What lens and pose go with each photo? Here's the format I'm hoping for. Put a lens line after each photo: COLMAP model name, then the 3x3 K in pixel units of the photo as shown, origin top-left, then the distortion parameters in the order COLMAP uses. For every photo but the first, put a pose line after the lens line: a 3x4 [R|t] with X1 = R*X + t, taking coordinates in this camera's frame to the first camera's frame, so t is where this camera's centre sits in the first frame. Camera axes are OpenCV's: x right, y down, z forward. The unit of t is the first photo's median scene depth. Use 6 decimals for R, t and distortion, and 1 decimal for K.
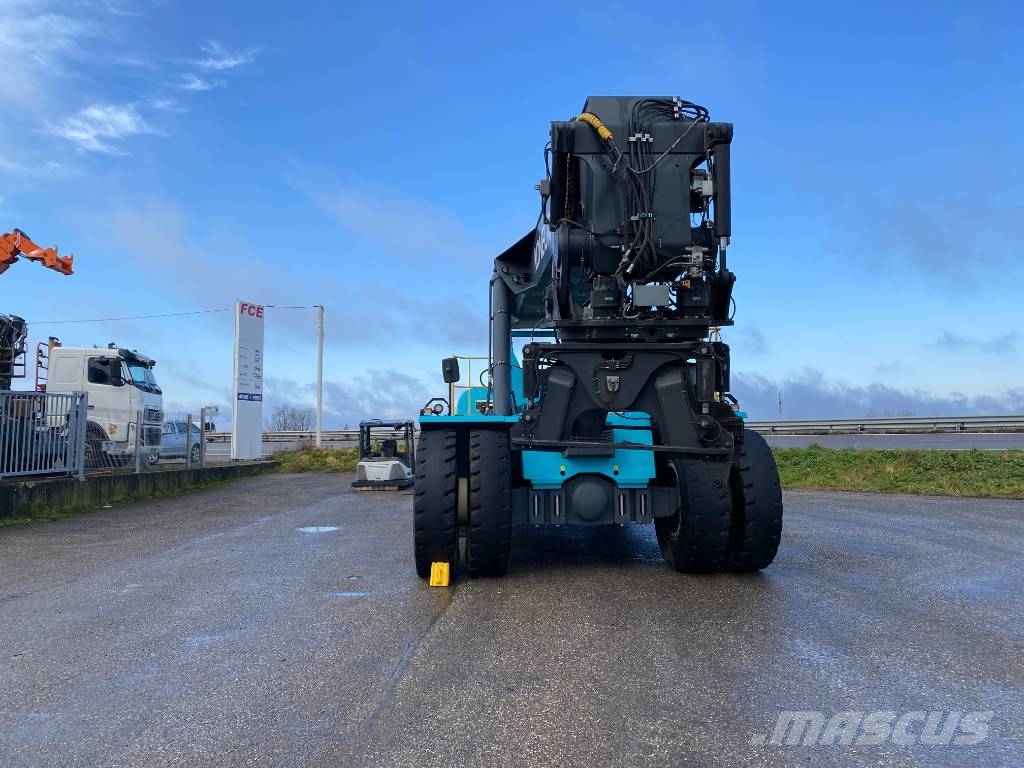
lens RADIAL K [[771.1, 0, 505.9], [0, 771.1, 386.3], [0, 0, 1]] dist [0.160110, -0.201709]
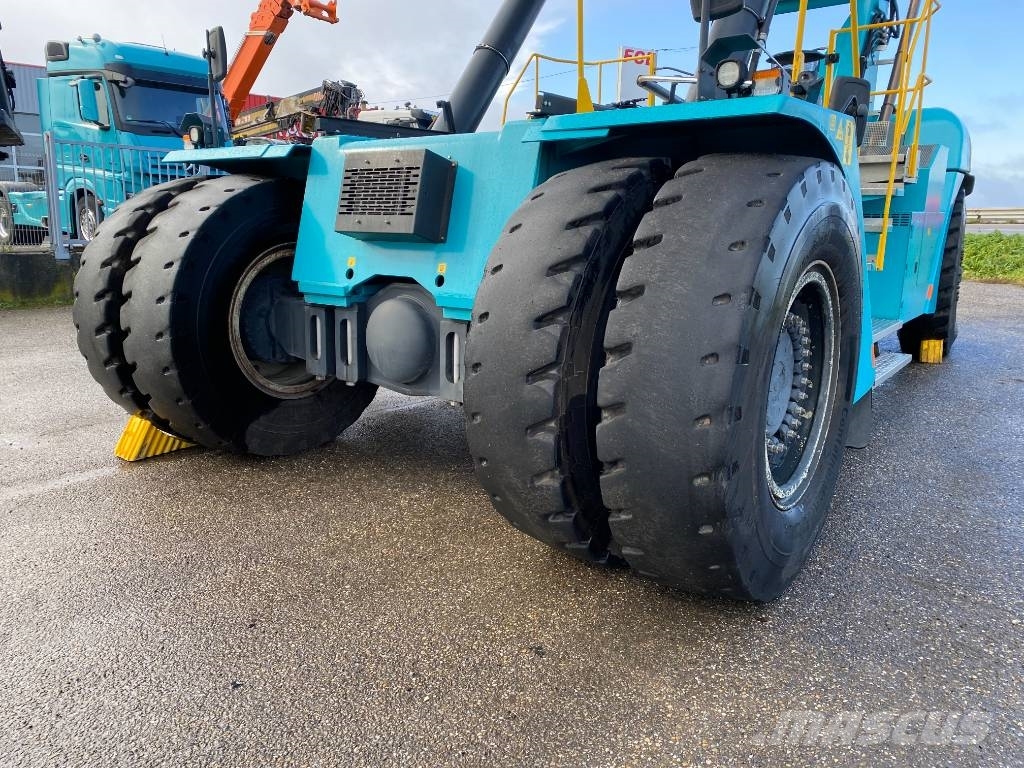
lens RADIAL K [[774.6, 0, 512.0], [0, 774.6, 384.0], [0, 0, 1]] dist [0.075668, -0.085995]
pose [[0.764551, 0.147505, -0.627458, 0.435027], [0.025593, 0.965748, 0.258217, 0.059997], [0.644055, -0.213479, 0.734588, 0.712729]]
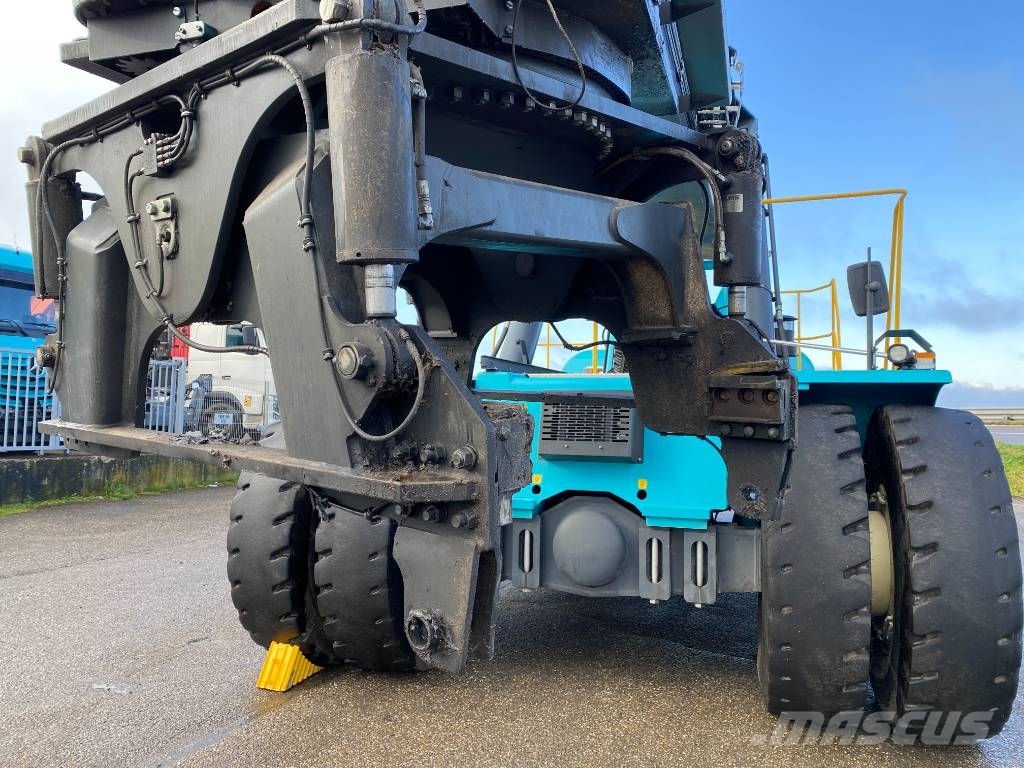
lens RADIAL K [[774.6, 0, 512.0], [0, 774.6, 384.0], [0, 0, 1]] dist [0.075668, -0.085995]
pose [[0.934149, 0.005310, -0.356844, 0.240057], [0.002252, 0.999782, 0.020772, 0.031893], [0.356877, -0.020208, 0.933933, 0.514606]]
